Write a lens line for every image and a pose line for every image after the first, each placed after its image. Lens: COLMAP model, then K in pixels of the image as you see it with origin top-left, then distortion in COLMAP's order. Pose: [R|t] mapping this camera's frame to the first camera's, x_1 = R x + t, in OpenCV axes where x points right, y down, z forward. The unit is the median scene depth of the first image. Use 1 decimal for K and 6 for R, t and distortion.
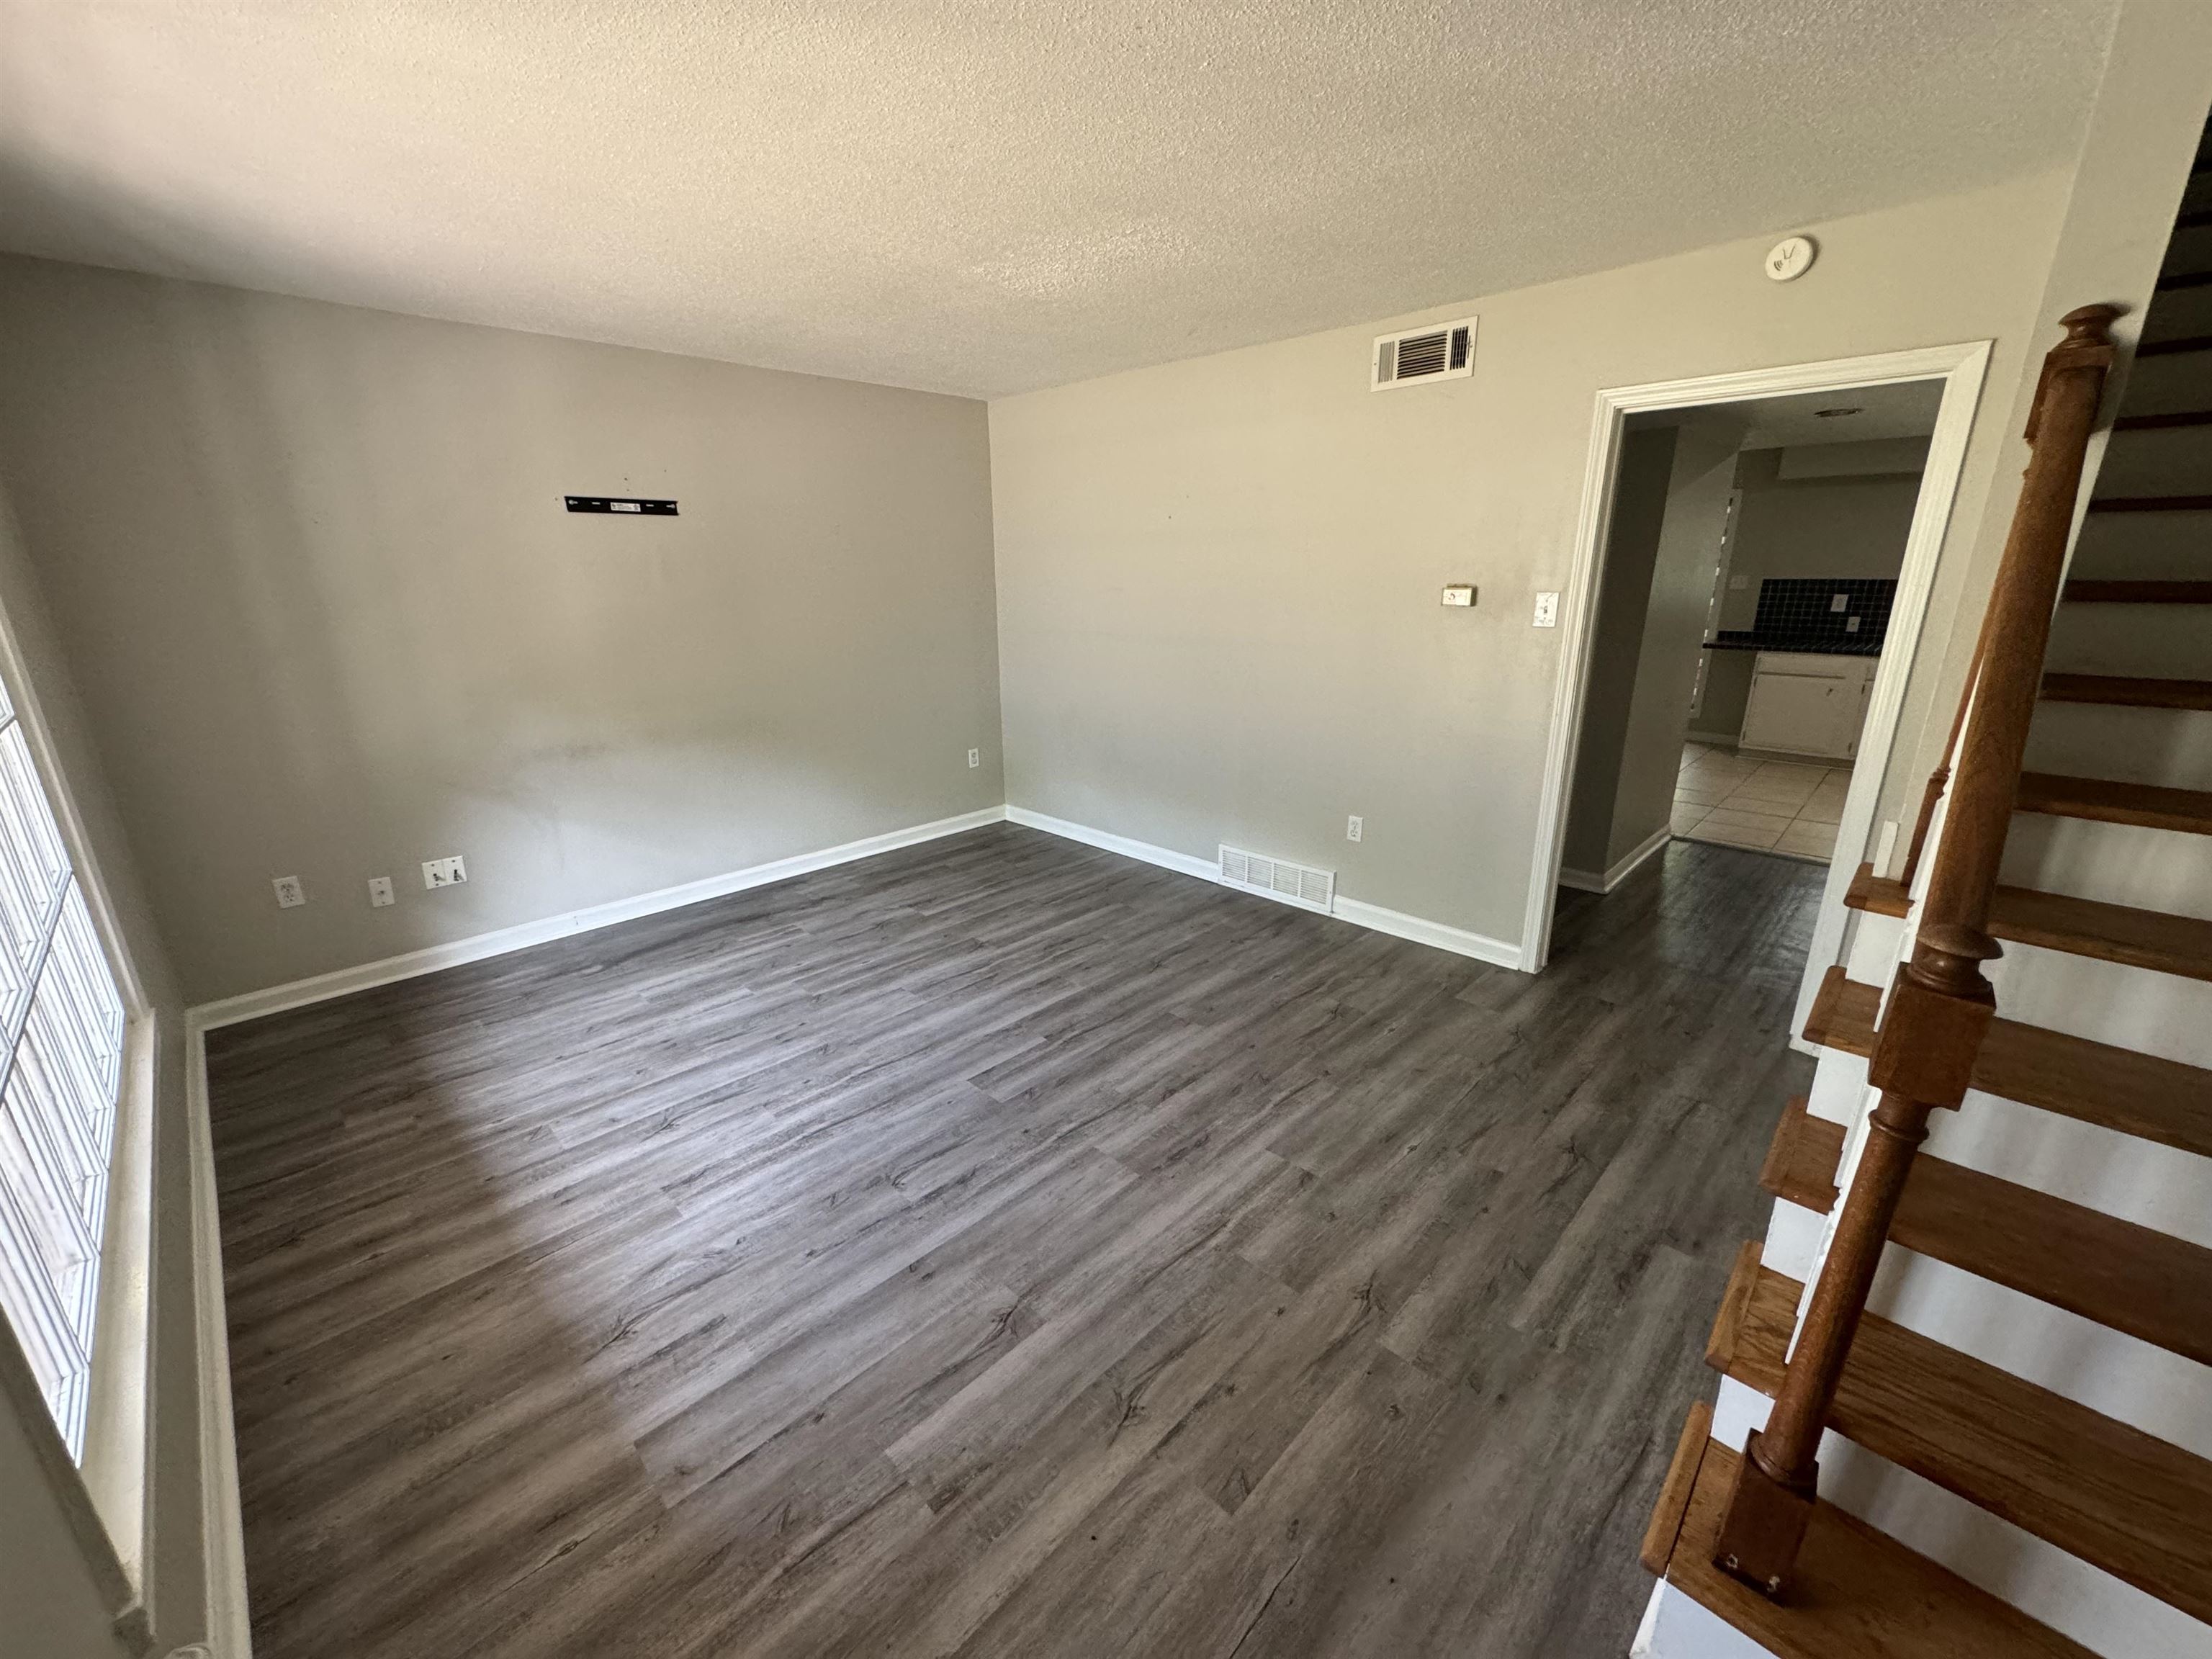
lens RADIAL K [[876.9, 0, 1106.0], [0, 876.9, 829.5], [0, 0, 1]] dist [-0.001942, -0.000214]
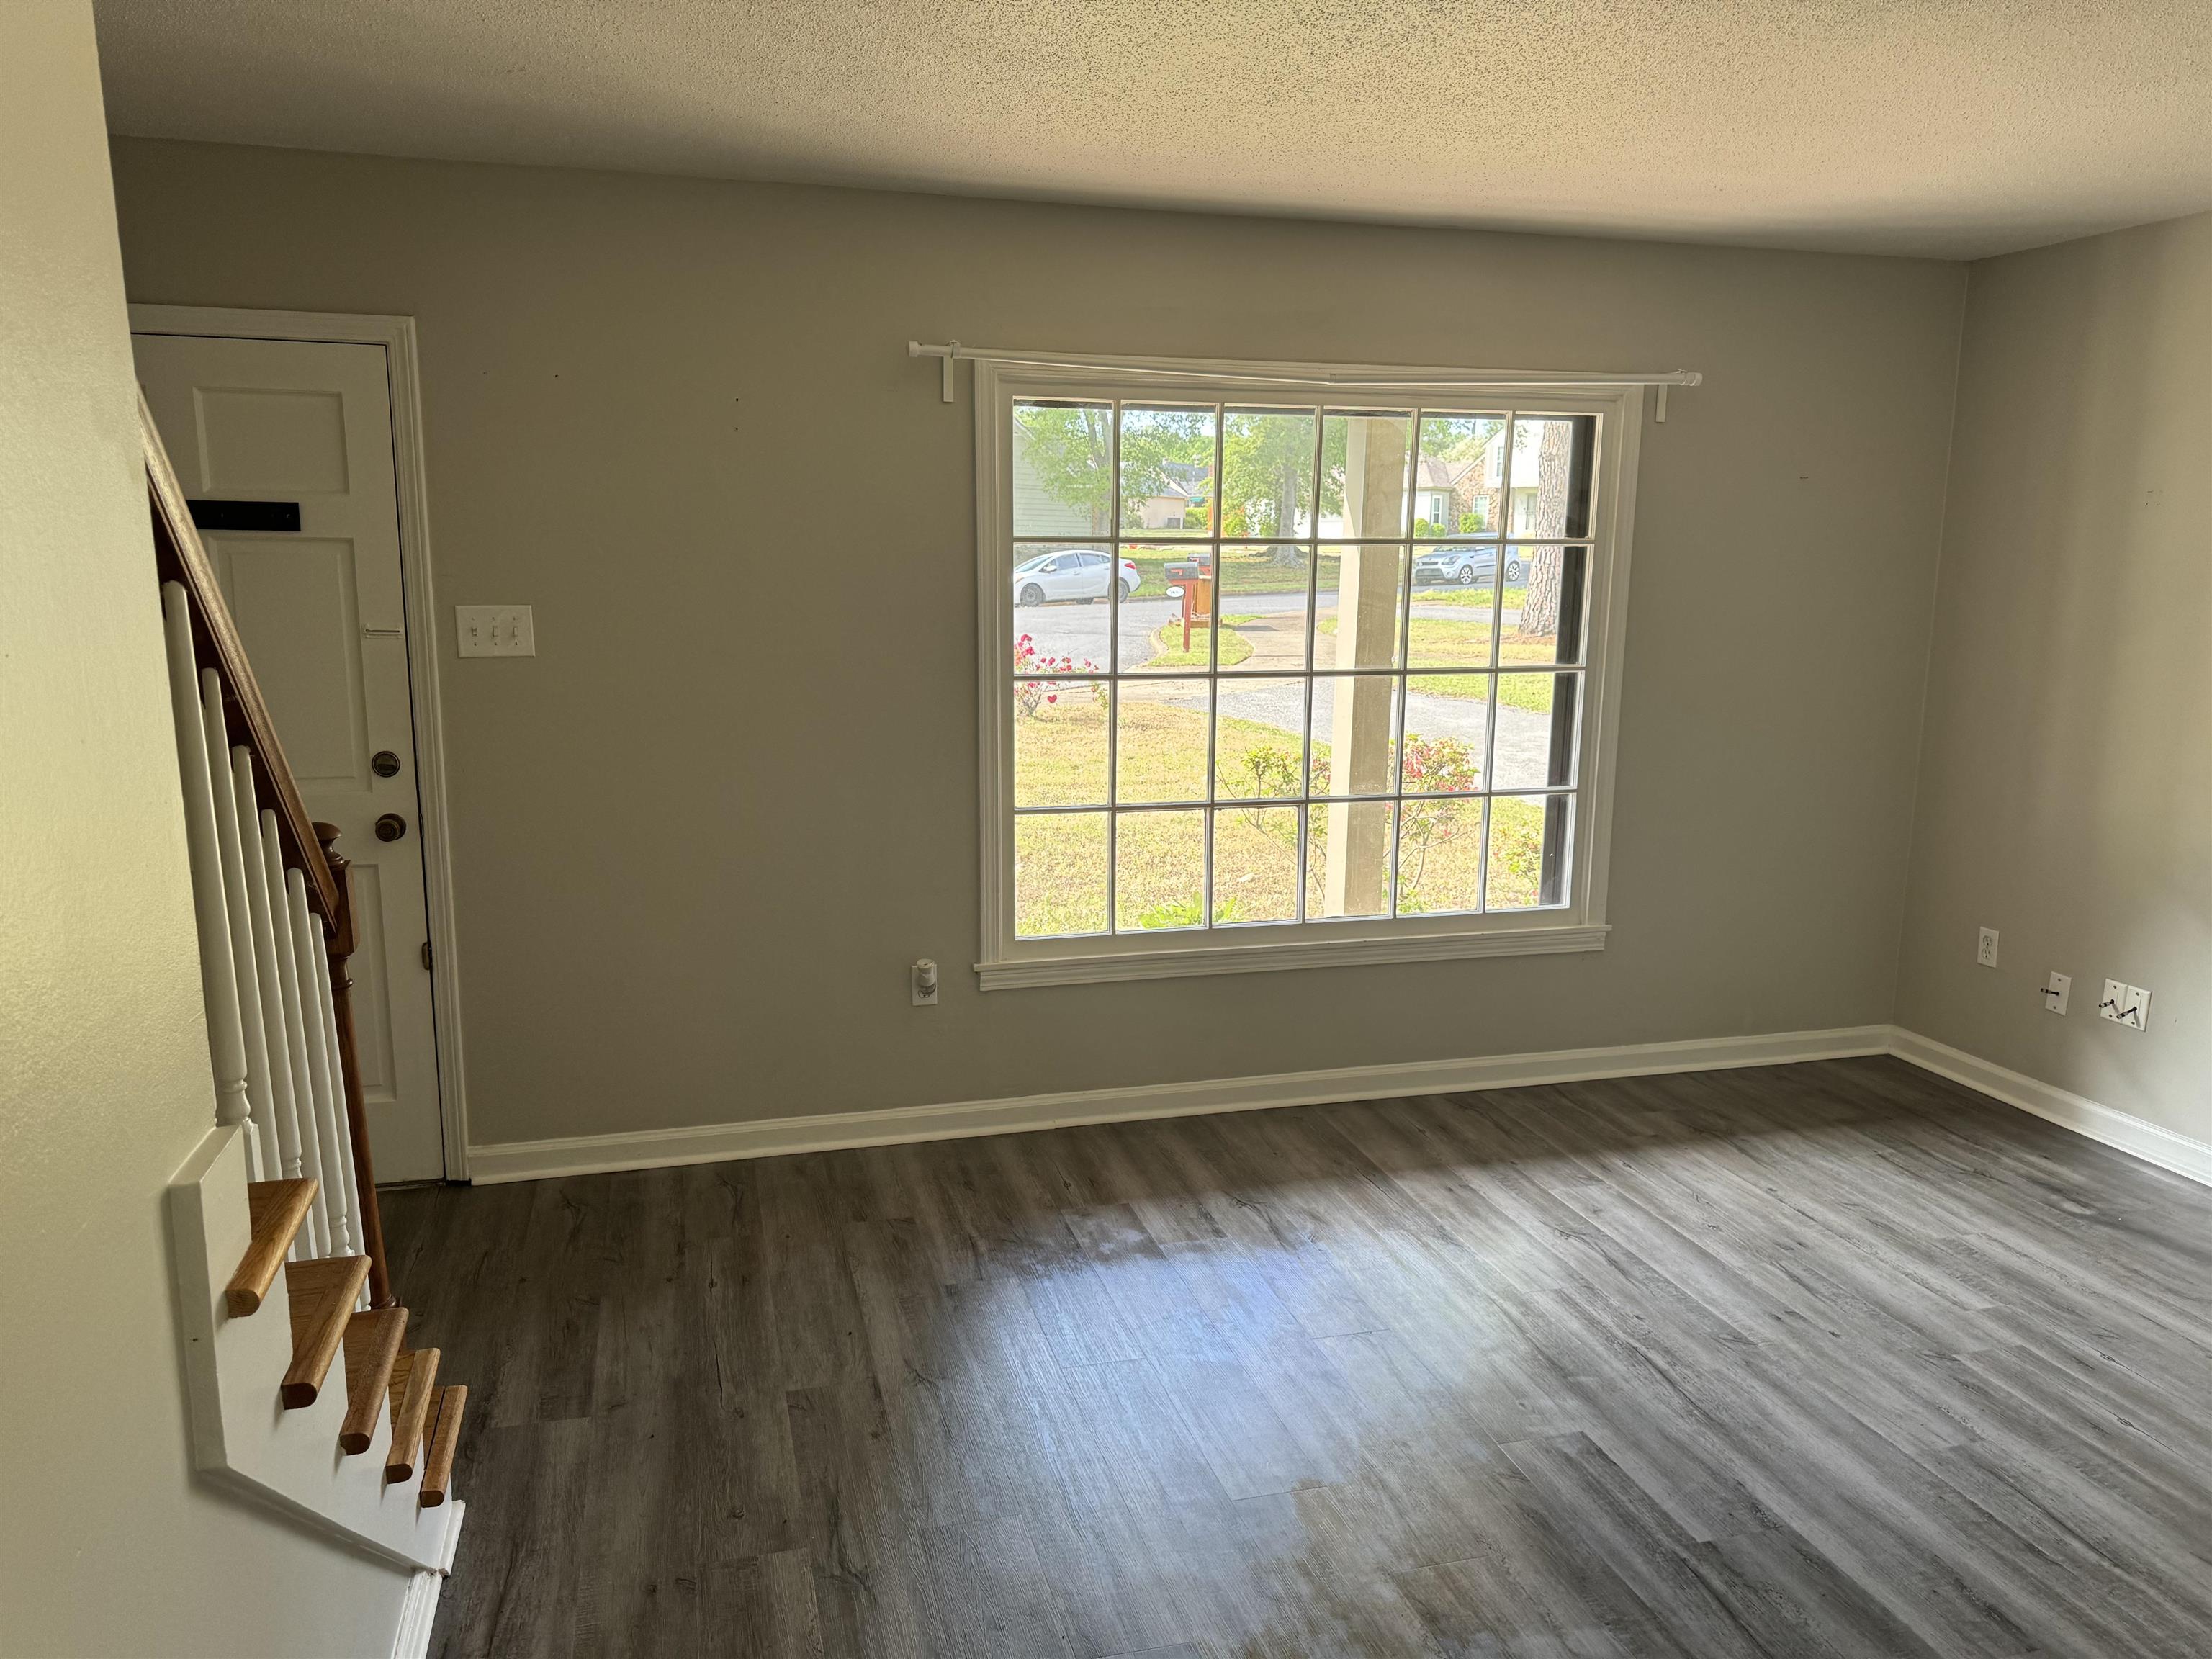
lens RADIAL K [[1578.3, 0, 1106.0], [0, 1578.3, 829.5], [0, 0, 1]] dist [-0.000390, -0.006176]
pose [[-0.500833, 0.155887, -0.851390, 0.773795], [-0.253628, 0.914038, 0.316555, -0.308577], [0.827550, 0.374478, -0.418243, 0.958491]]
